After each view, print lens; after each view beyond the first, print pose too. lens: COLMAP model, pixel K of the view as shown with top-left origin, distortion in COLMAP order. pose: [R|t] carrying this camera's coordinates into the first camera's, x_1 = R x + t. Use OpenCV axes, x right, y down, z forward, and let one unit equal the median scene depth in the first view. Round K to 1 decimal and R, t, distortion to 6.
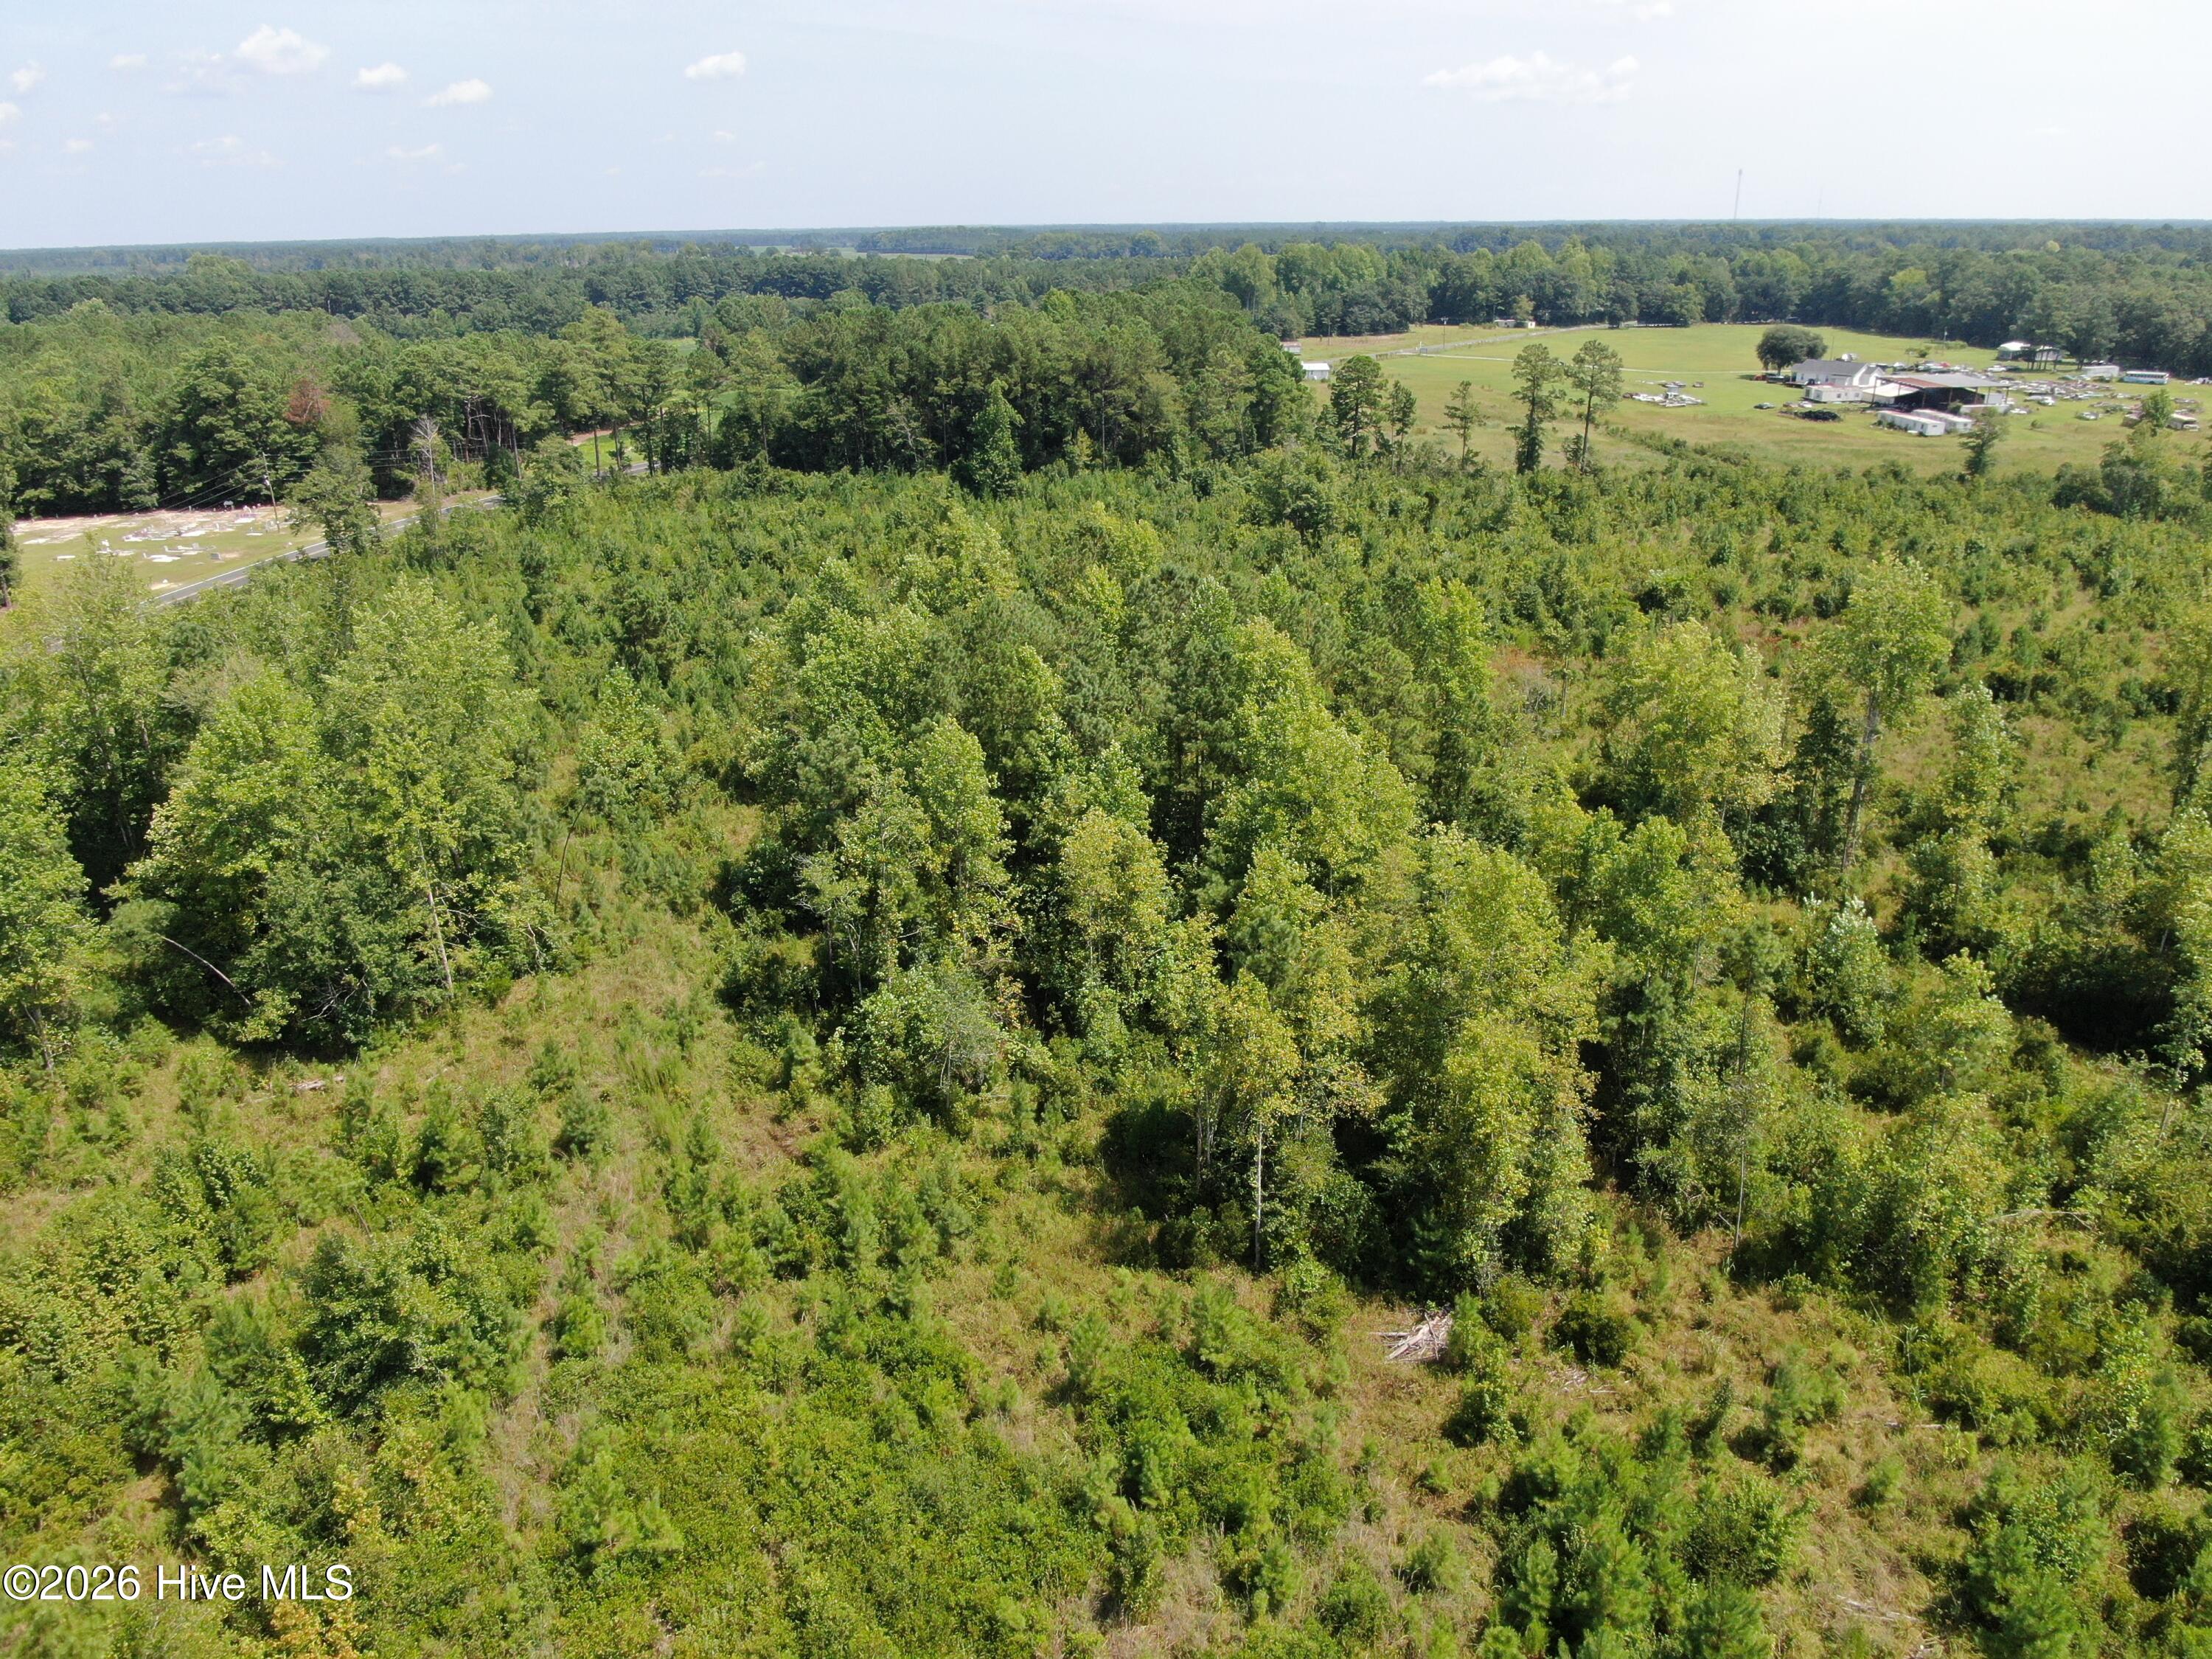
lens RADIAL K [[1626.7, 0, 1106.0], [0, 1626.7, 829.5], [0, 0, 1]] dist [-0.028884, 0.011978]
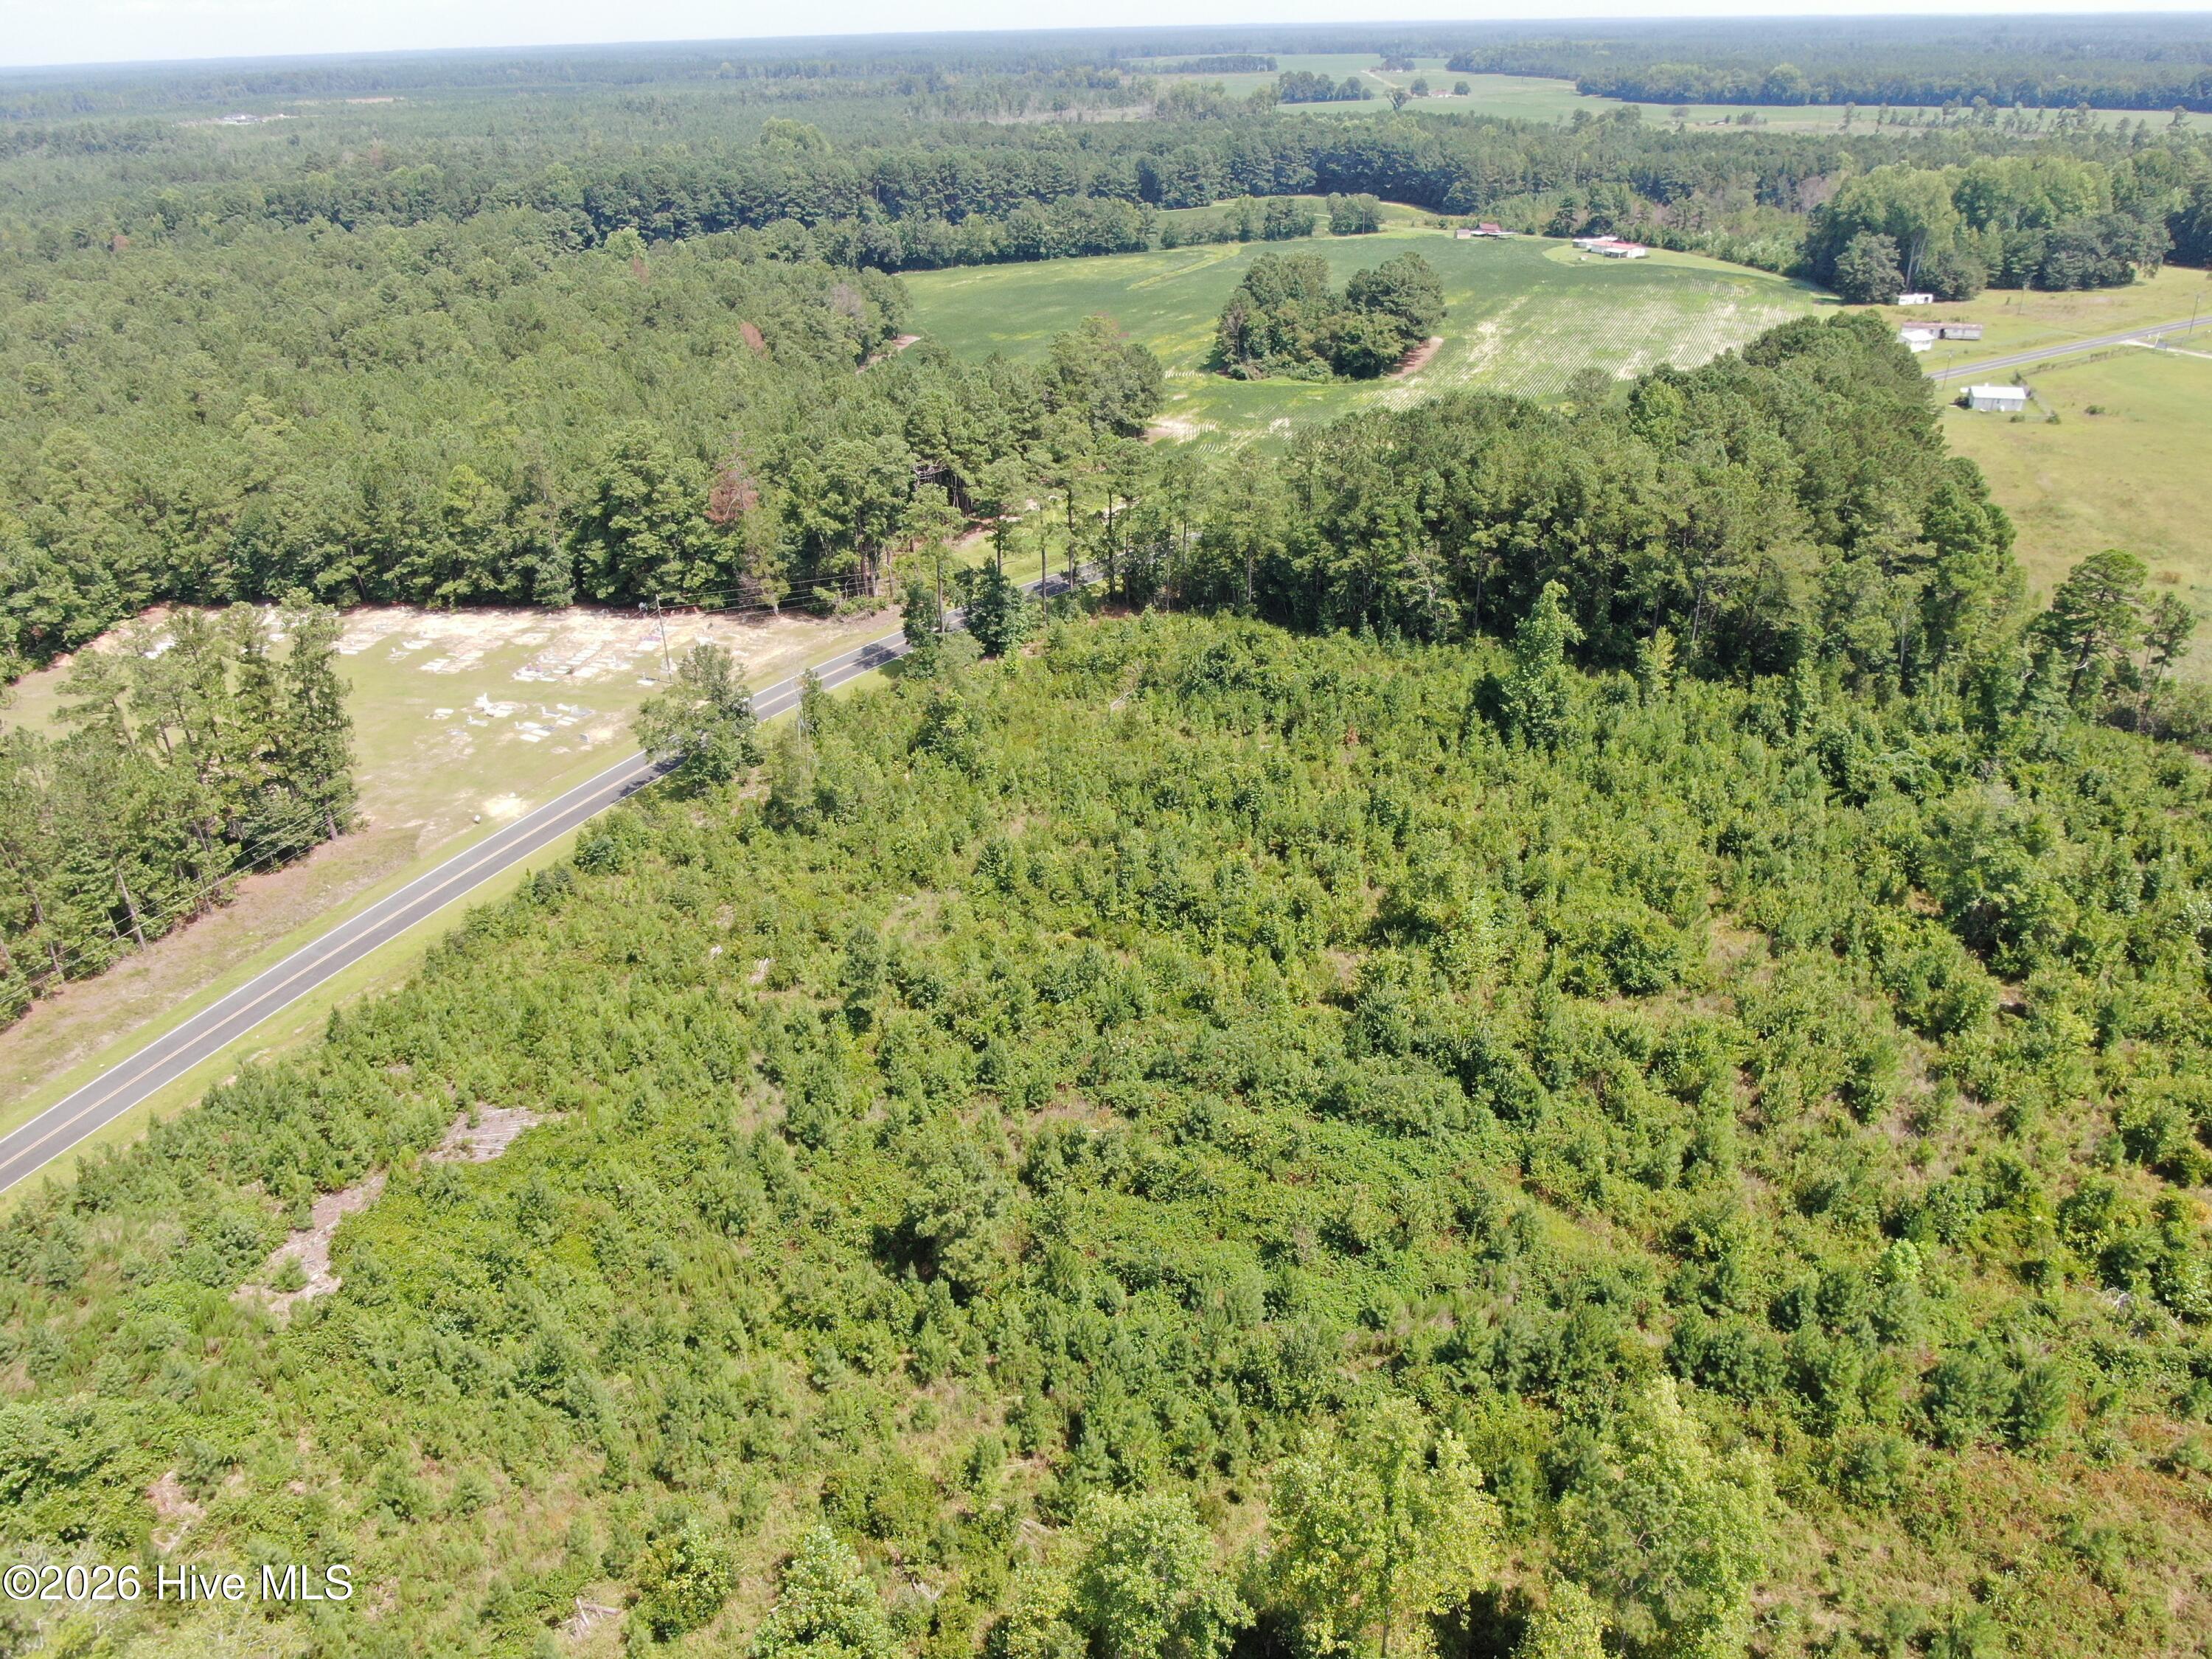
lens RADIAL K [[1626.7, 0, 1106.0], [0, 1626.7, 829.5], [0, 0, 1]] dist [-0.028884, 0.011978]
pose [[0.944387, 0.137523, -0.298697, -0.023024], [-0.102955, 0.986337, 0.128609, -0.223517], [0.312303, -0.090704, 0.945643, 0.230121]]
